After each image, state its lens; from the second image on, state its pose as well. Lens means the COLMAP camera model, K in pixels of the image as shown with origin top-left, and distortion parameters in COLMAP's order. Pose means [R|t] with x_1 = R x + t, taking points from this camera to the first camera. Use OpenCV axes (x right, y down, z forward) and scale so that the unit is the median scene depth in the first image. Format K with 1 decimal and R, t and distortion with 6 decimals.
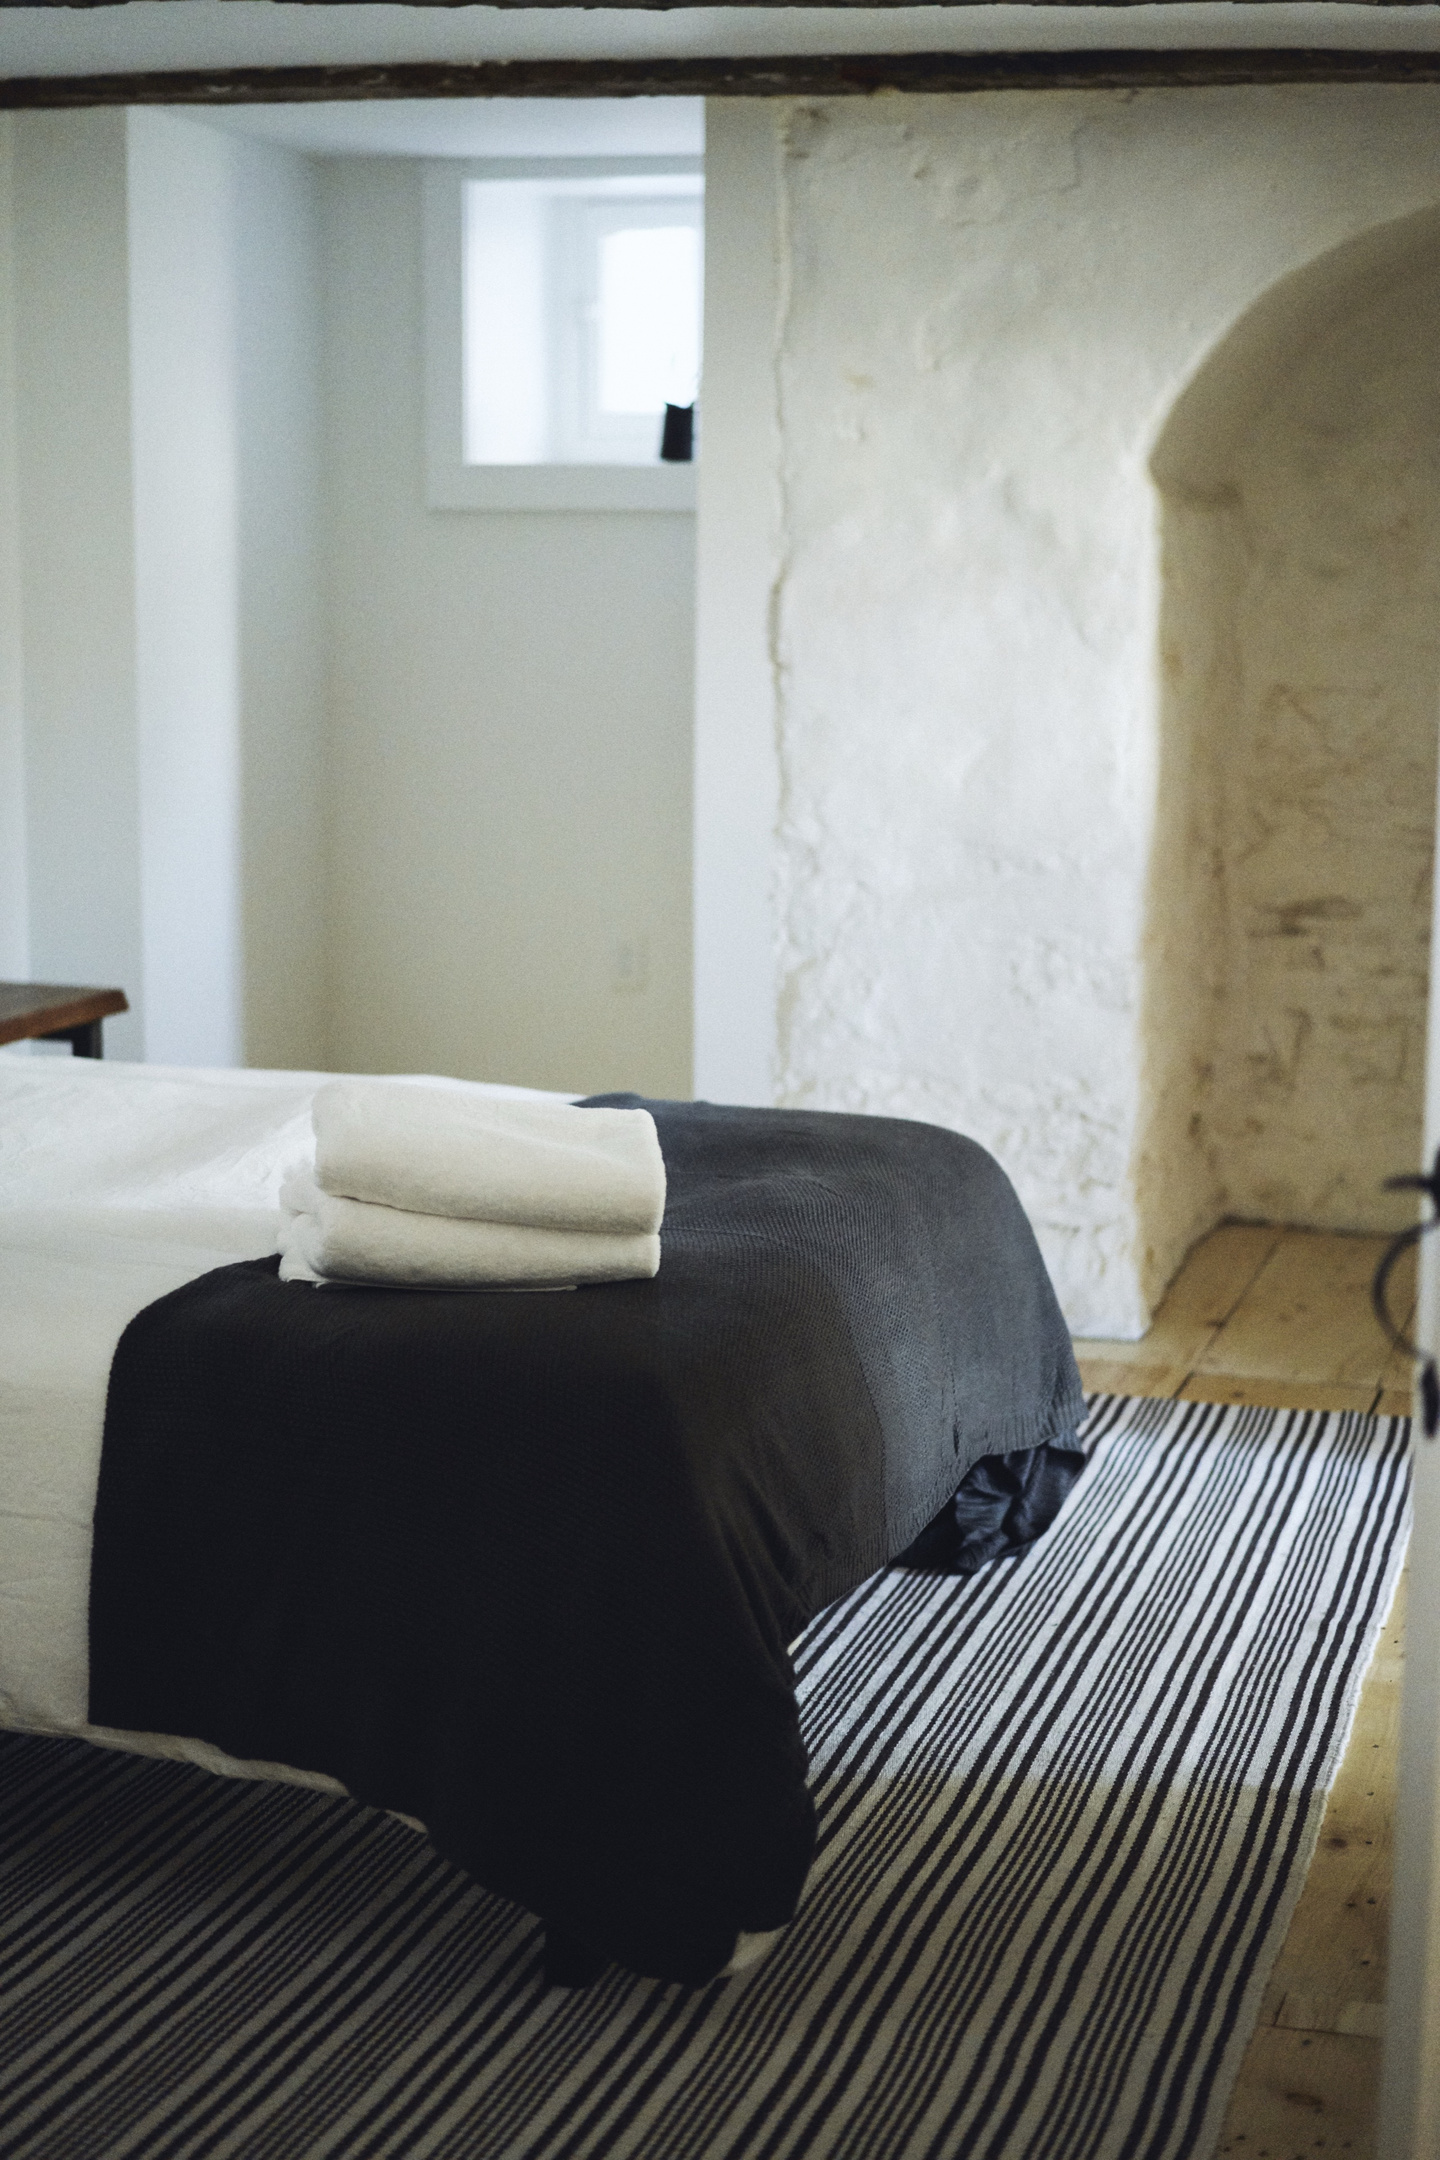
lens RADIAL K [[3338.1, 0, 731.7], [0, 3338.1, 1101.8], [0, 0, 1]] dist [-0.014403, 0.000000]
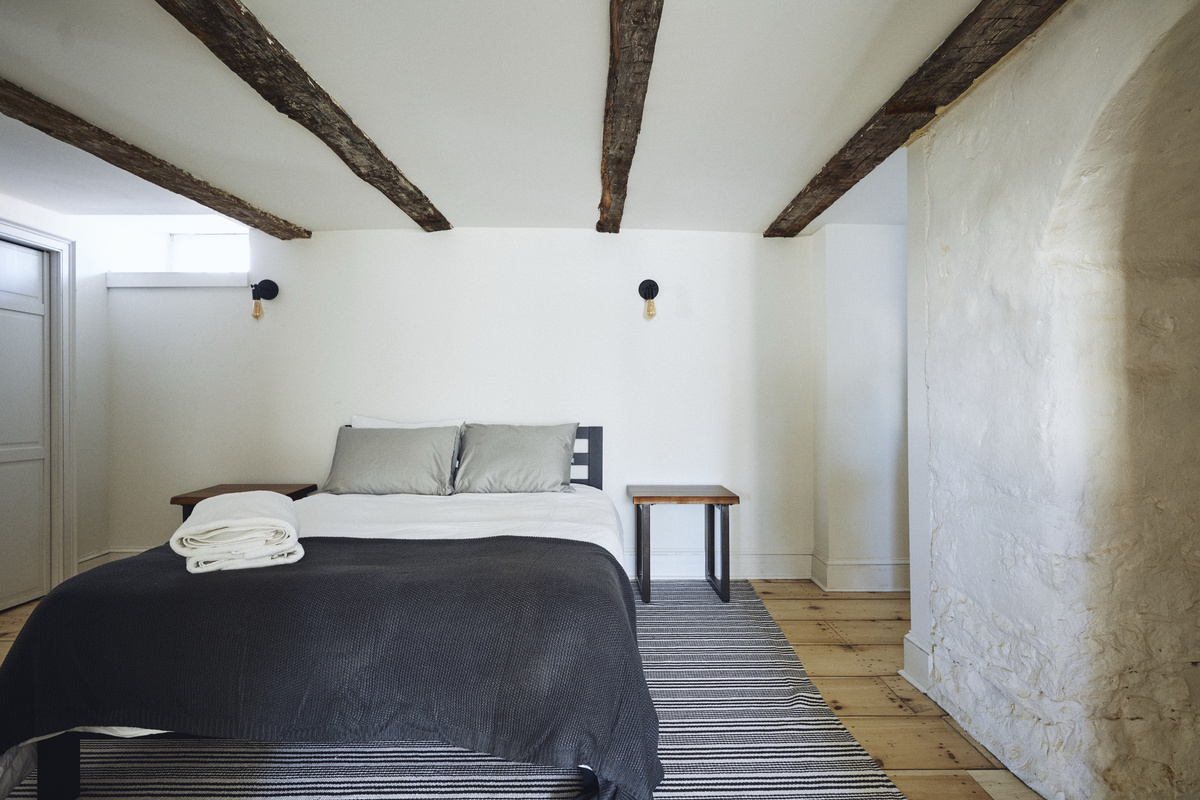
lens RADIAL K [[622.7, 0, 595.7], [0, 622.7, 398.0], [0, 0, 1]] dist [-0.002760, 0.000541]
pose [[0.282602, -0.024215, -0.958931, 0.345631], [-0.151594, 0.985991, -0.069574, -0.064051], [0.947183, 0.165030, 0.274973, 0.700595]]
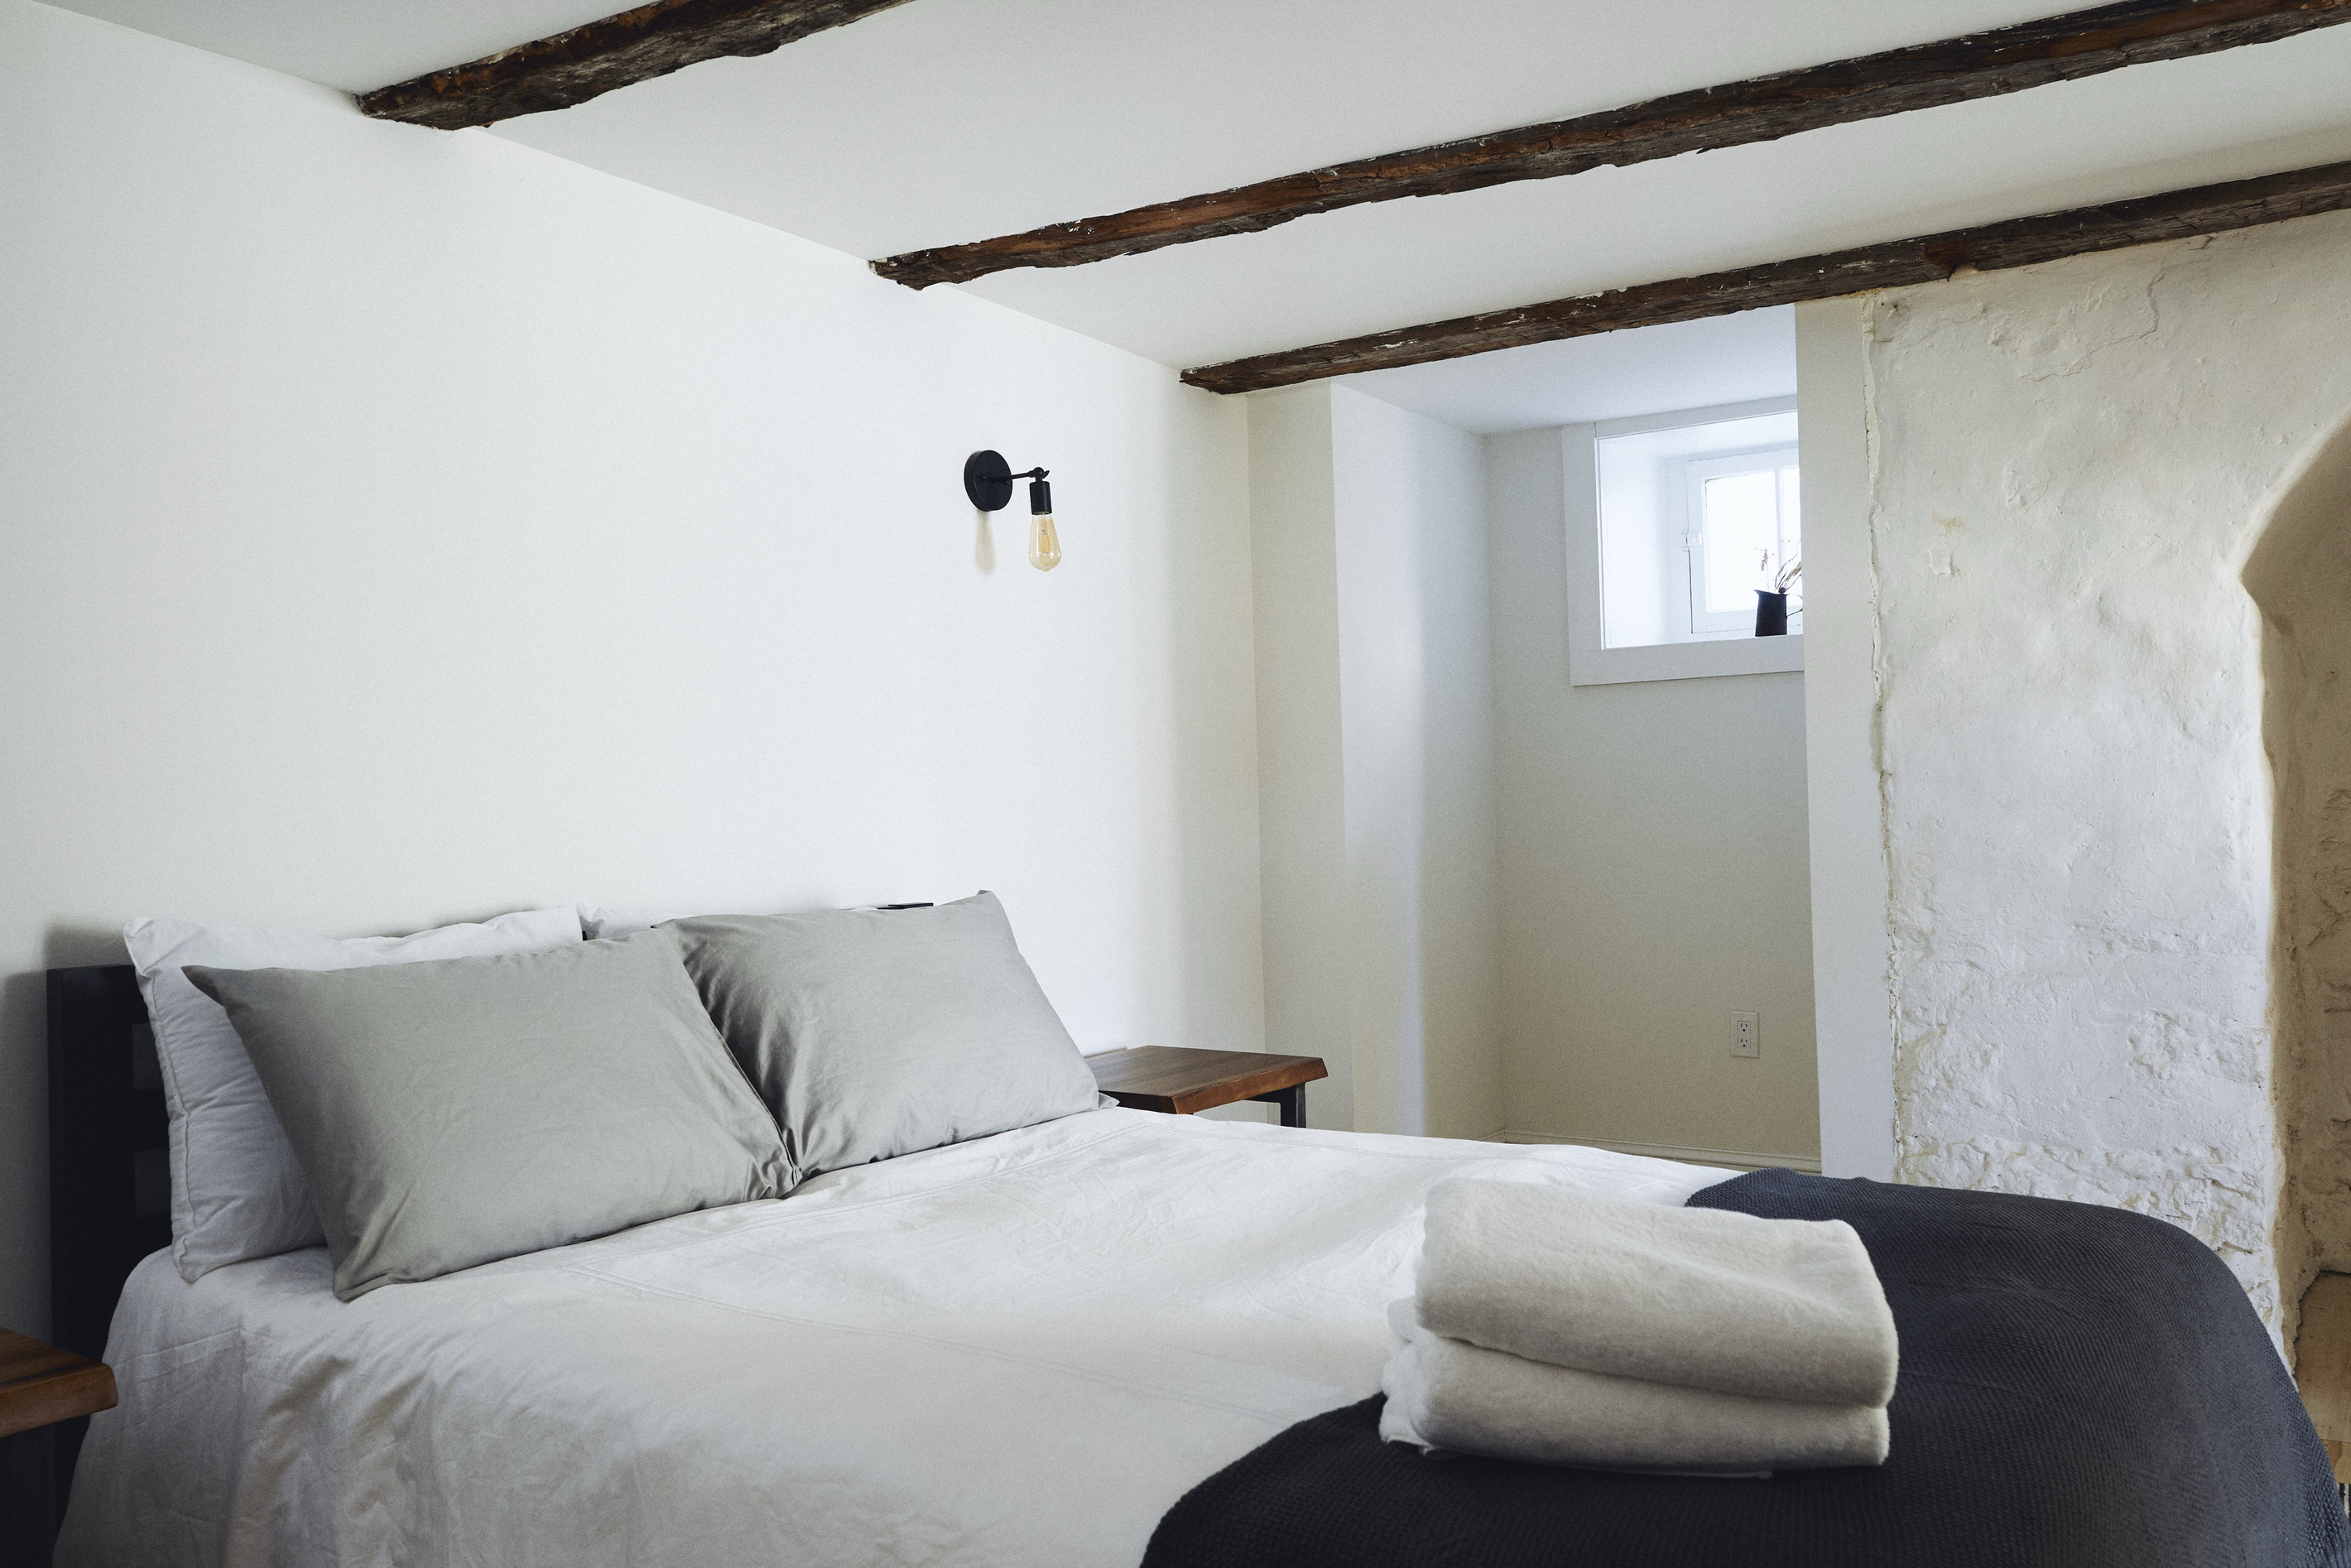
lens RADIAL K [[1875.0, 0, 1173.0], [0, 1875.0, 795.4], [0, 0, 1]] dist [0.004397, 0.001918]
pose [[0.952823, -0.040025, -0.300877, -0.025385], [-0.011523, 0.985783, -0.167629, -0.013309], [0.303309, 0.163187, 0.938815, 0.329845]]
